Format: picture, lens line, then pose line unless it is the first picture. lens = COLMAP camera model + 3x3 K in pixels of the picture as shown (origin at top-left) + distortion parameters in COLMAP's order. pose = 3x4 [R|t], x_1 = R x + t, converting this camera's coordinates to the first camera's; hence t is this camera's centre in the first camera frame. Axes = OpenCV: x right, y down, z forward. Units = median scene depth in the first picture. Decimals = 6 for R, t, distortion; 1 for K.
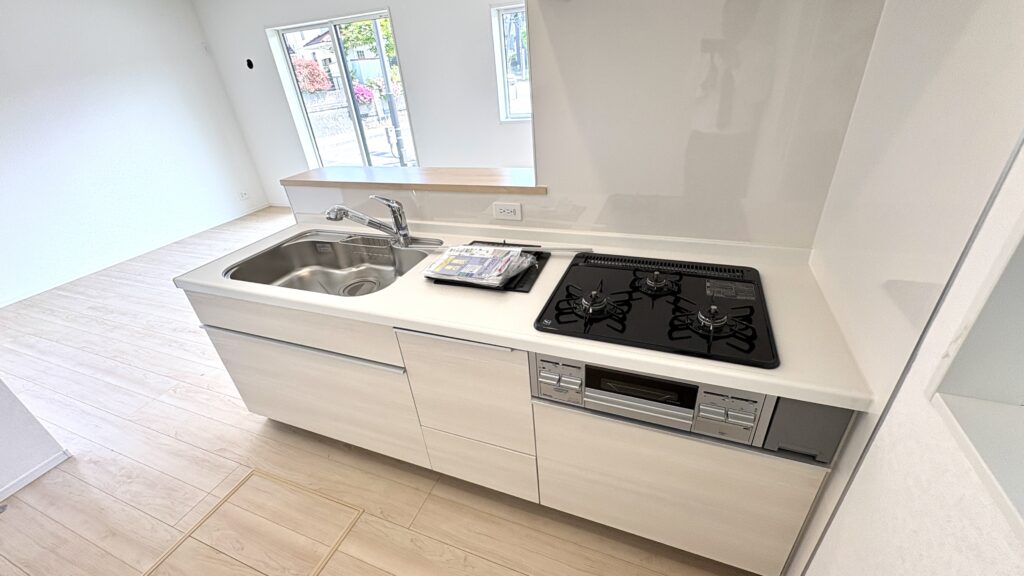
lens RADIAL K [[409.7, 0, 511.3], [0, 409.7, 288.8], [0, 0, 1]] dist [-0.000680, 0.000134]
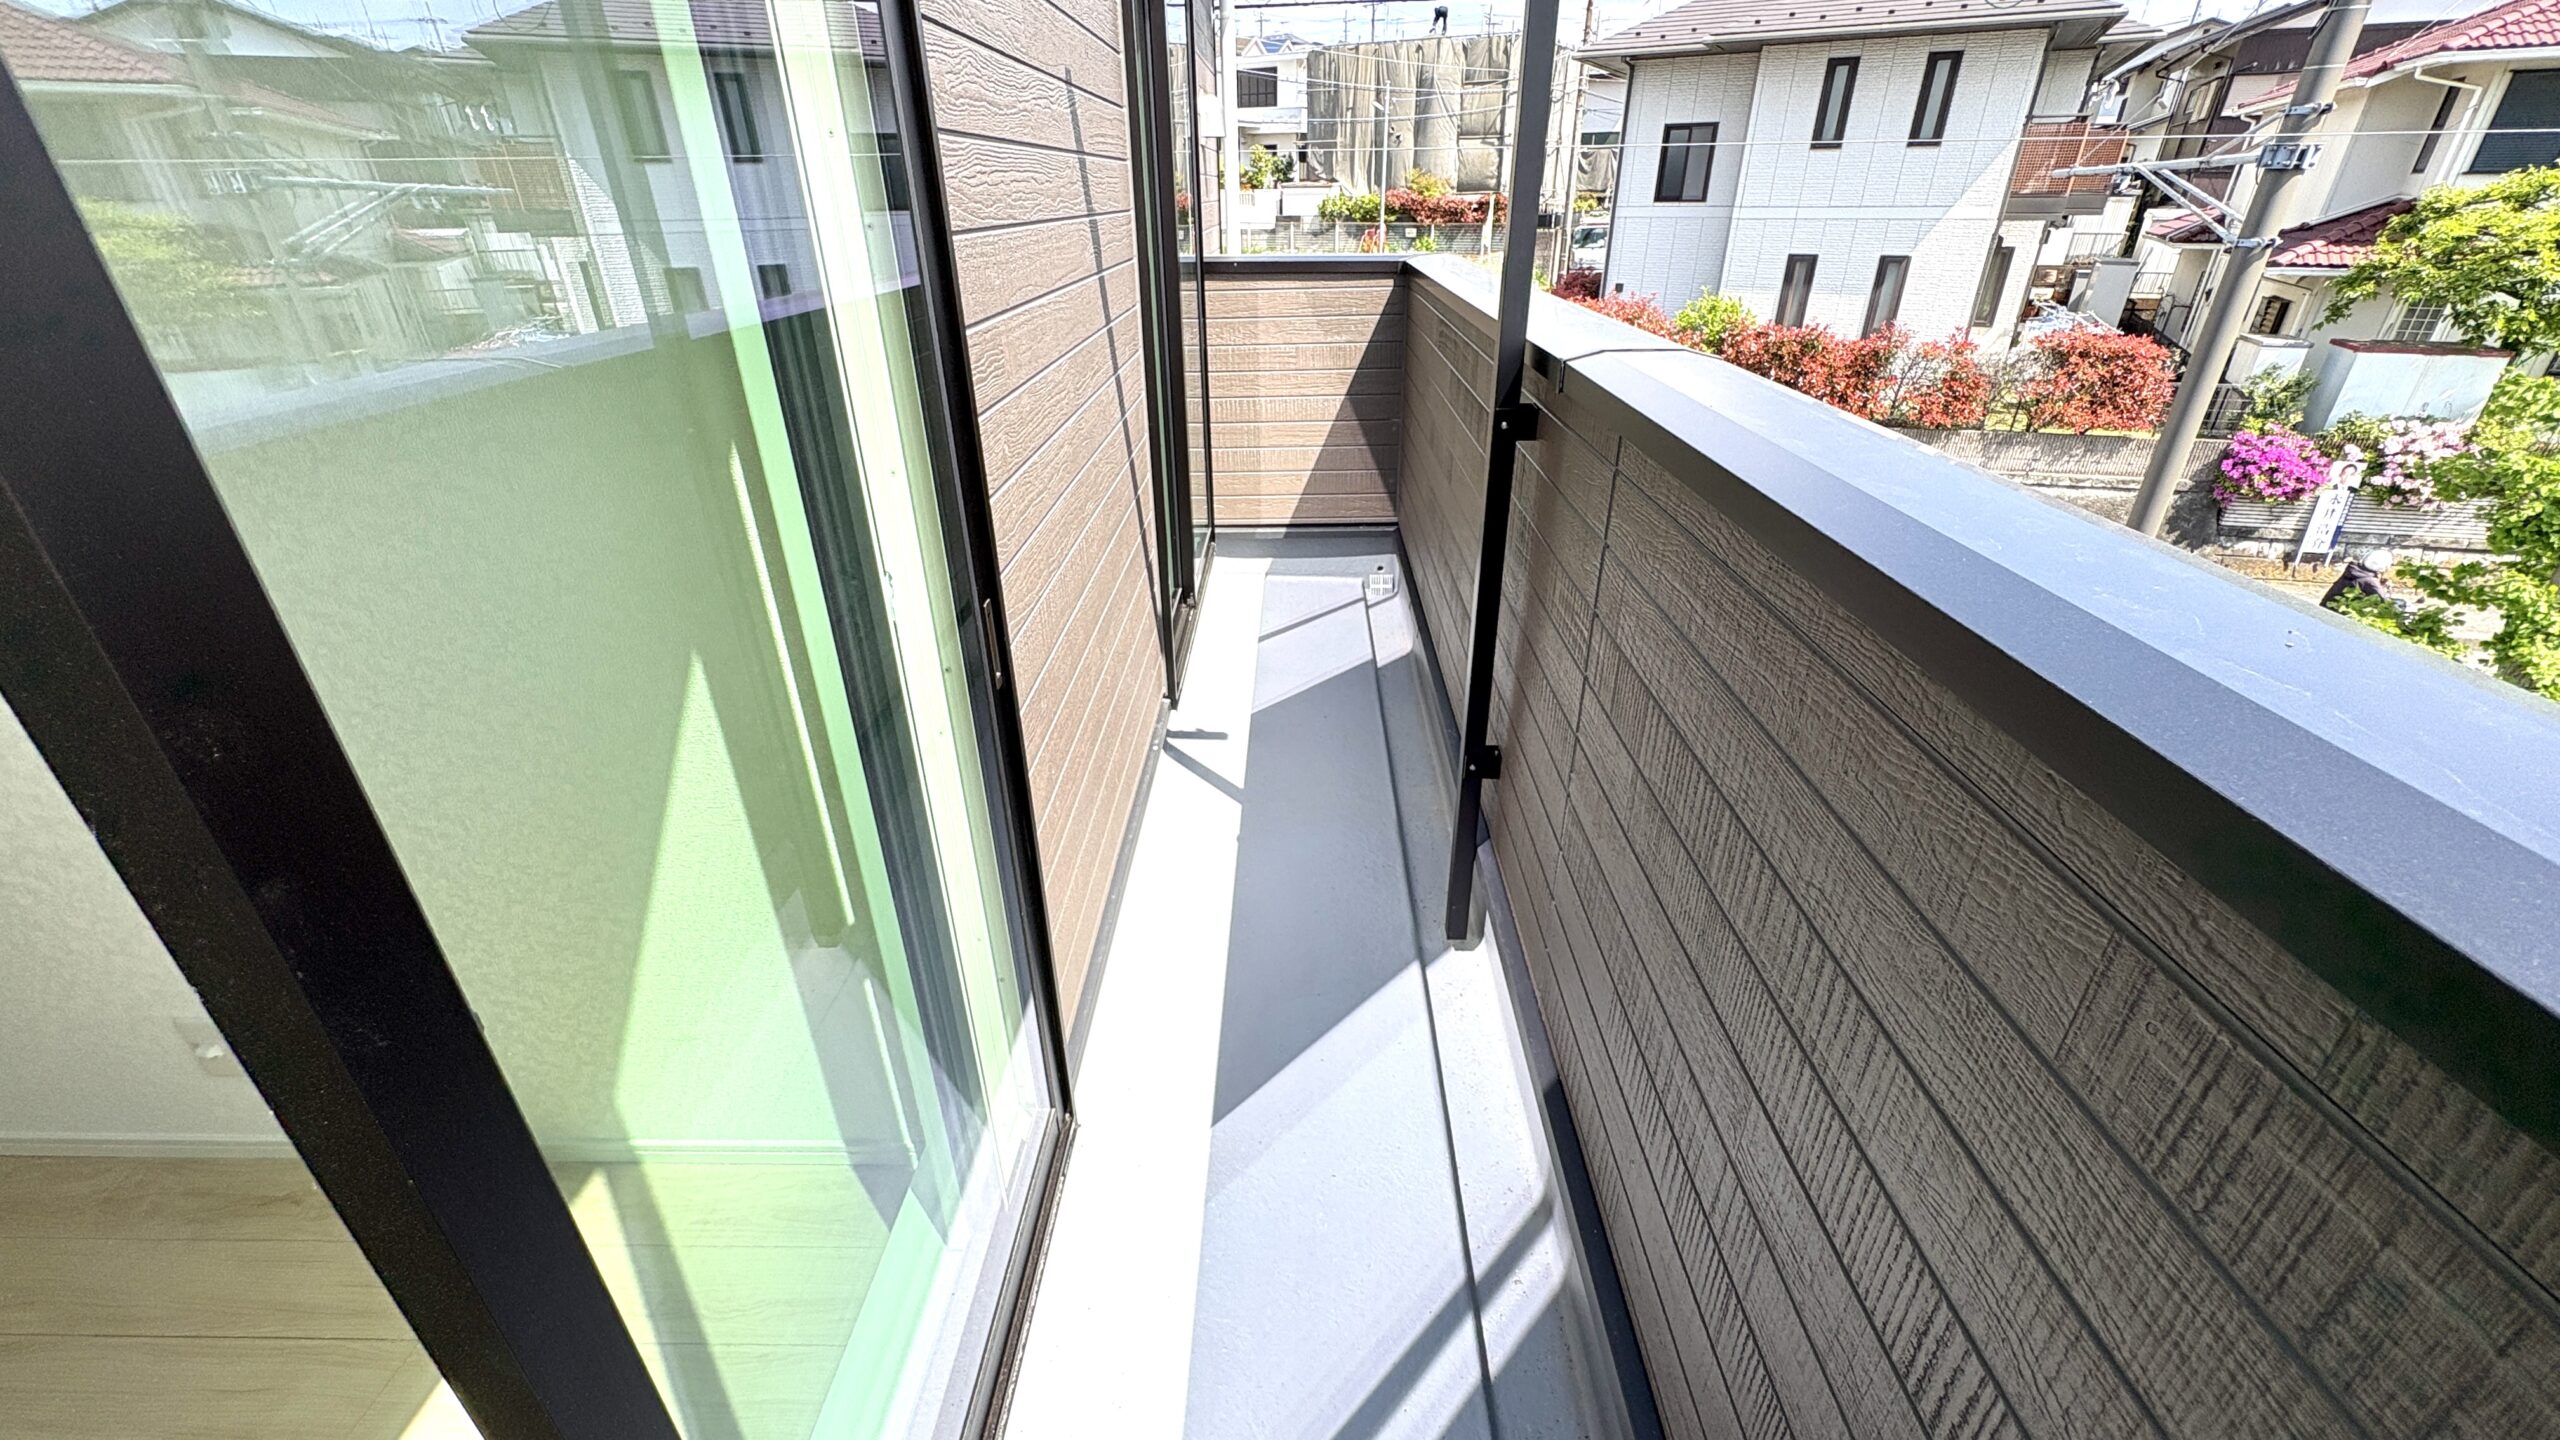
lens RADIAL K [[1024.1, 0, 1285.5], [0, 1024.1, 723.5], [0, 0, 1]] dist [-0.000680, 0.000134]
pose [[0.357857, 0.499610, -0.788878, 0.069613], [-0.476514, 0.824251, 0.305852, -0.379610], [0.803040, 0.266460, 0.533035, 0.201139]]
